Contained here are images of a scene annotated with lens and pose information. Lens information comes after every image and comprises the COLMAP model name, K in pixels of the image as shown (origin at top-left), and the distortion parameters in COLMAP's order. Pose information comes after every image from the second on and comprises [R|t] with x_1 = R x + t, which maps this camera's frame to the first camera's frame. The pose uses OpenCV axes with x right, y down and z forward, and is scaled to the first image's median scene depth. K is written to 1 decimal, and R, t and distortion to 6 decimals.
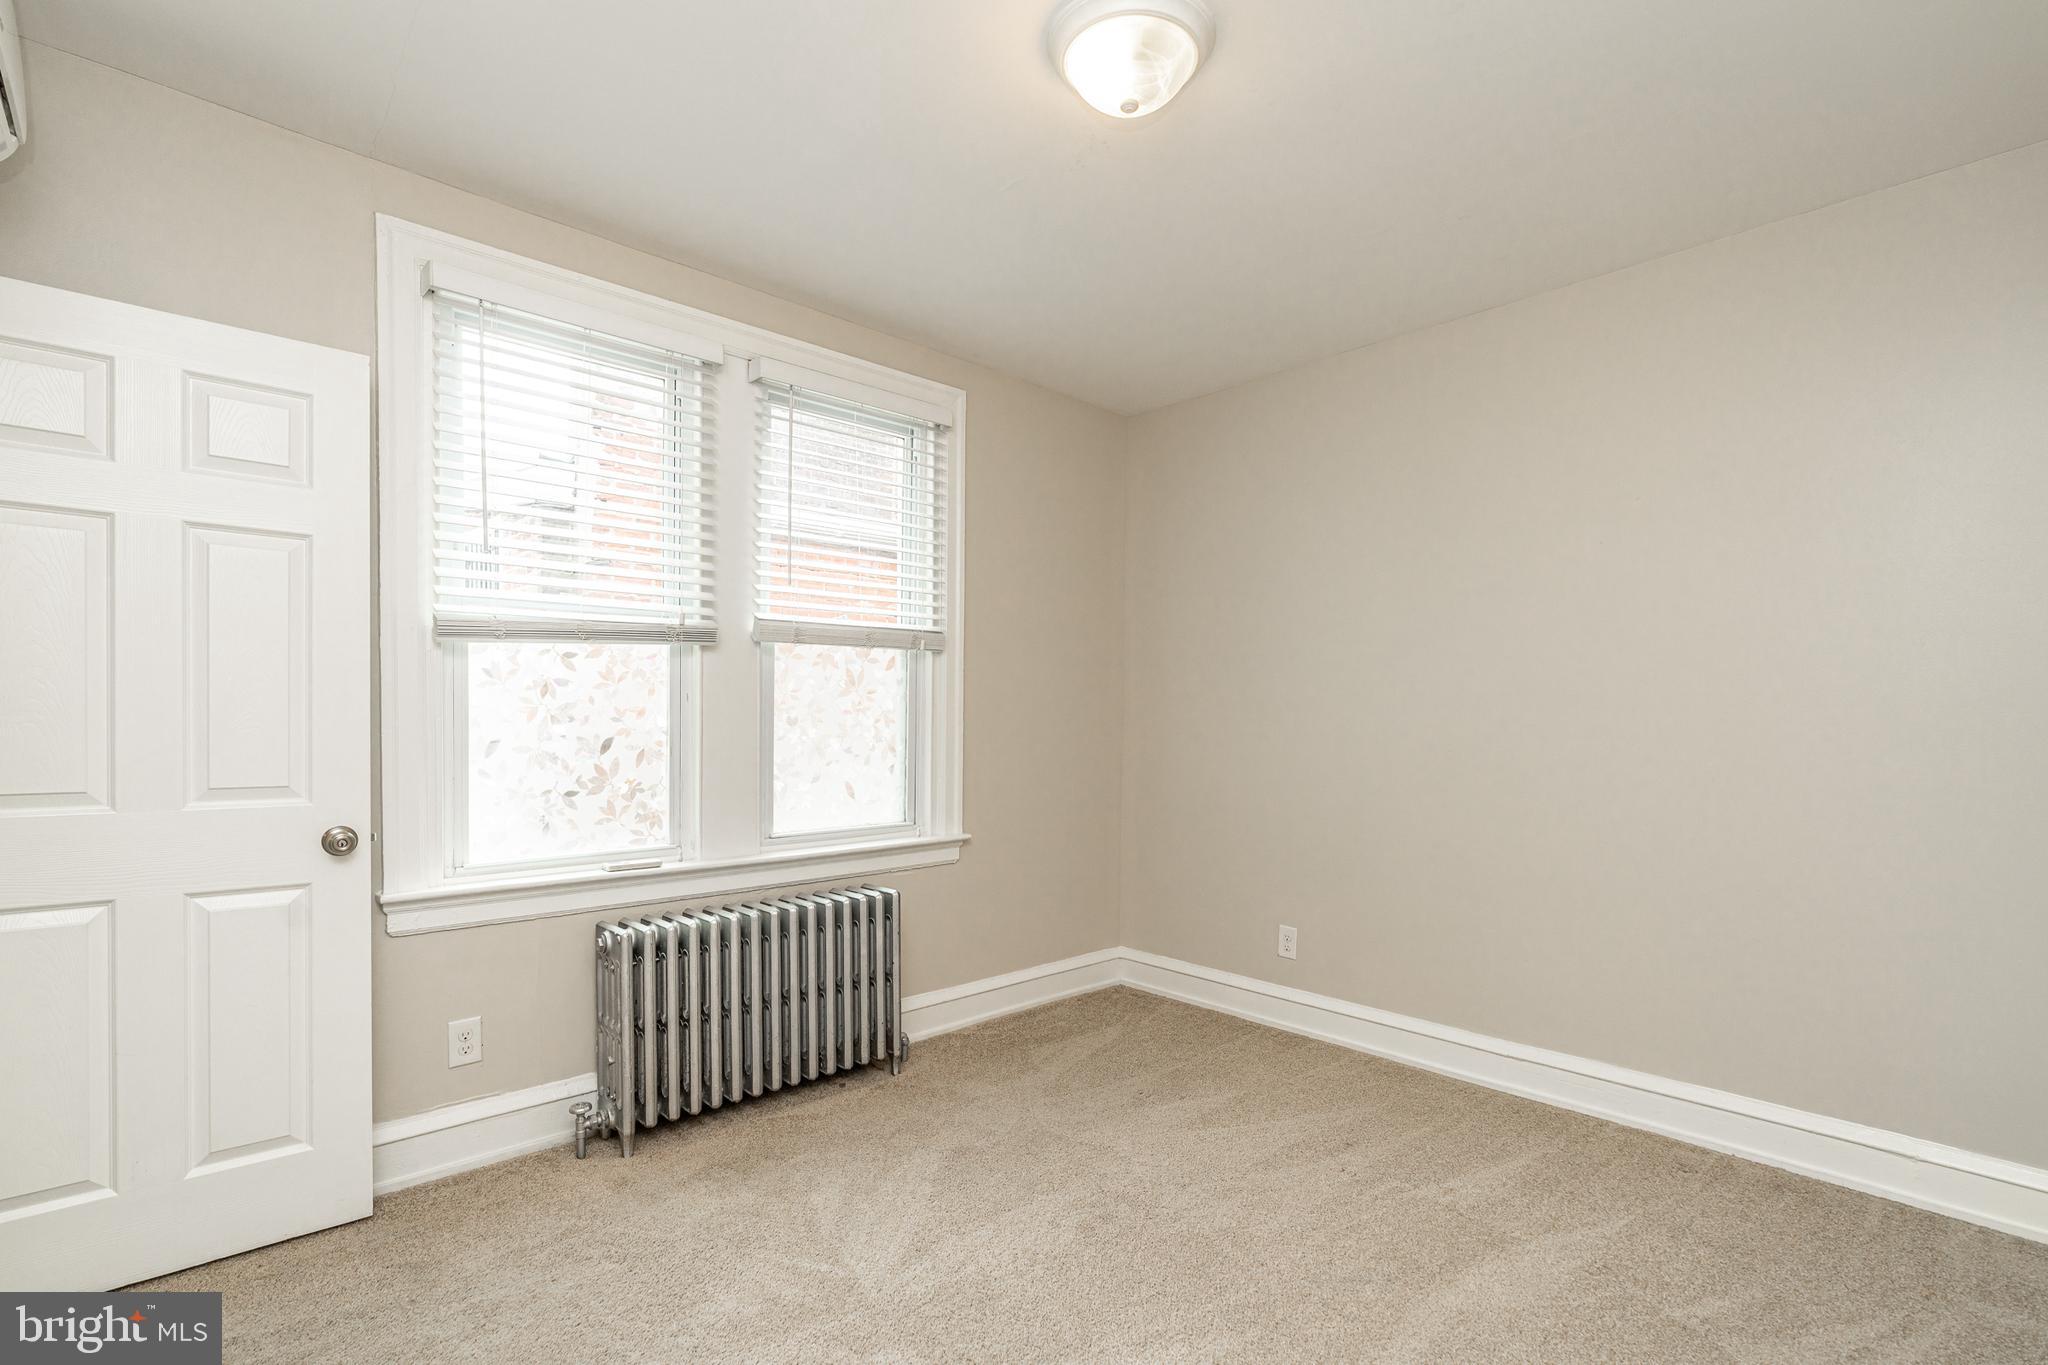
lens RADIAL K [[939.3, 0, 1026.3], [0, 939.3, 730.3], [0, 0, 1]] dist [-0.008152, 0.004010]
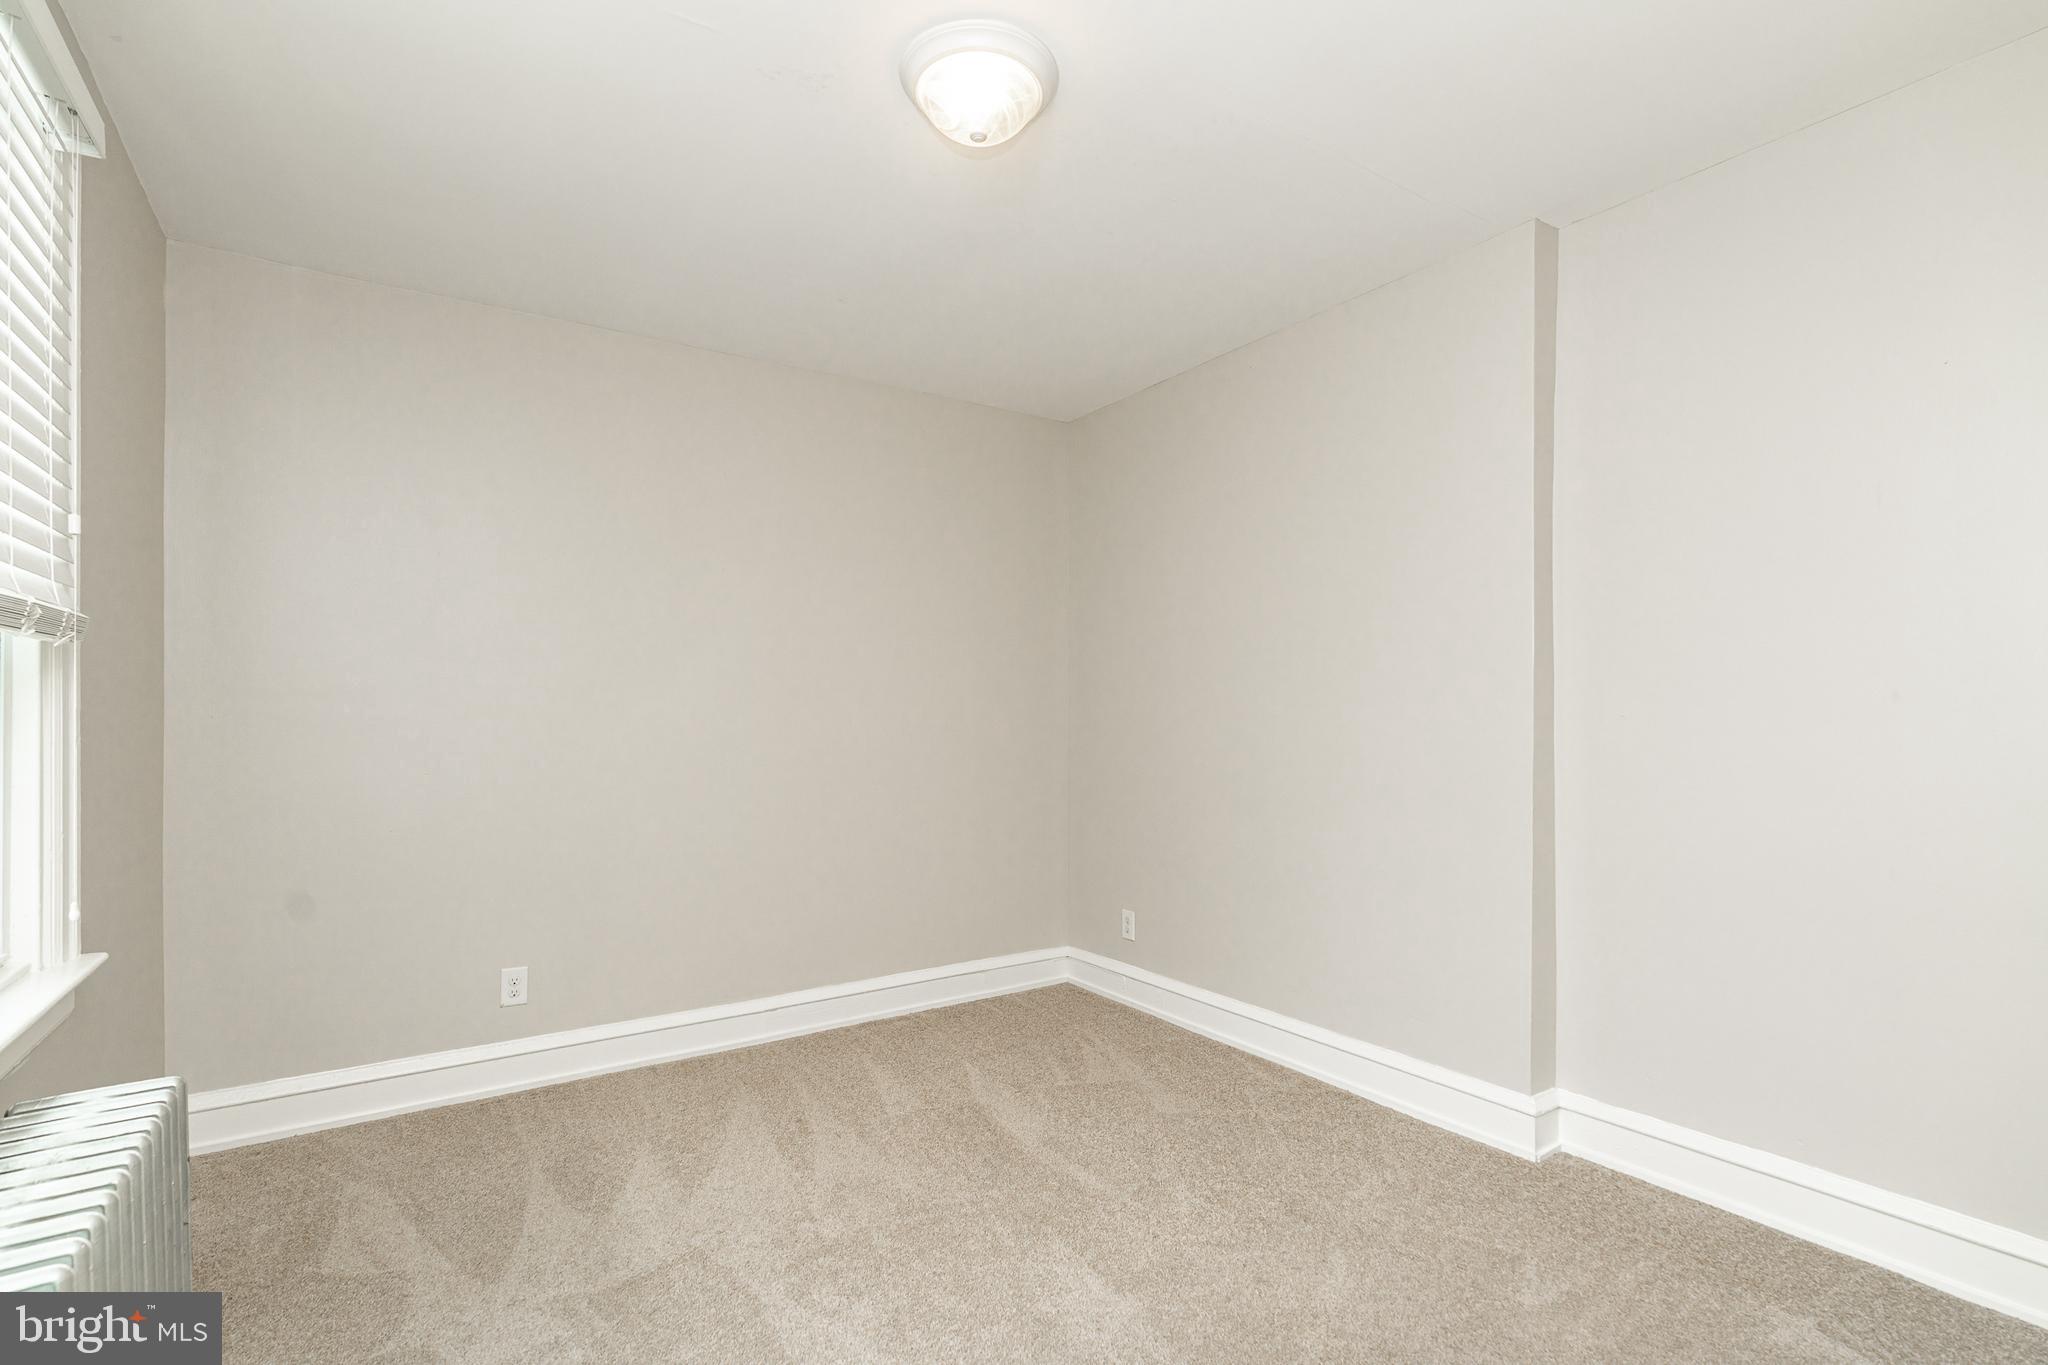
lens RADIAL K [[939.3, 0, 1025.0], [0, 939.3, 694.8], [0, 0, 1]] dist [-0.008152, 0.004010]
pose [[0.184722, 0.004557, 0.982780, -0.543890], [0.026836, 0.999593, -0.009679, -0.020687], [-0.982424, 0.028162, 0.184524, 0.443716]]
